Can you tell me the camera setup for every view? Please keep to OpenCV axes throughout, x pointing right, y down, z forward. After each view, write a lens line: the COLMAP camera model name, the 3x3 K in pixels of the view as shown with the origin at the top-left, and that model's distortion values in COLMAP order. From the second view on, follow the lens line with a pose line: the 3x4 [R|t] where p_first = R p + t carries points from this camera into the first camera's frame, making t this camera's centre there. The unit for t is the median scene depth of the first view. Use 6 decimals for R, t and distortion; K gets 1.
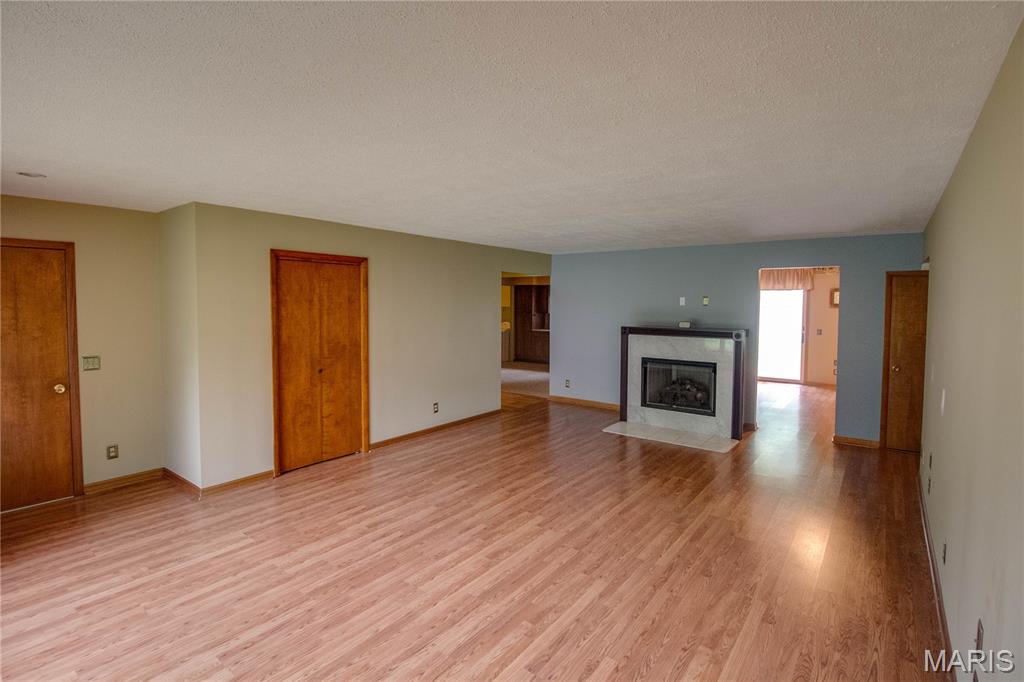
lens RADIAL K [[494.1, 0, 516.4], [0, 494.1, 323.6], [0, 0, 1]] dist [0.000466, -0.011559]
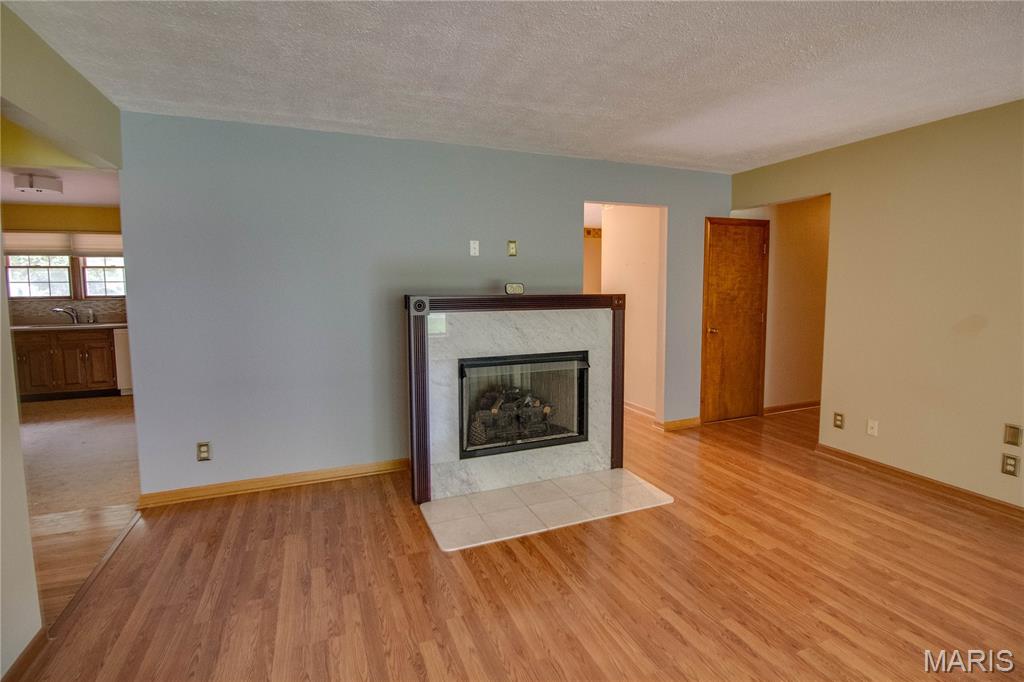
lens RADIAL K [[494.1, 0, 516.4], [0, 494.1, 323.6], [0, 0, 1]] dist [0.000466, -0.011559]
pose [[0.505324, -0.080382, 0.859178, -0.124465], [0.046679, 0.996741, 0.065797, 0.004971], [-0.861666, 0.006857, 0.507429, 0.701737]]
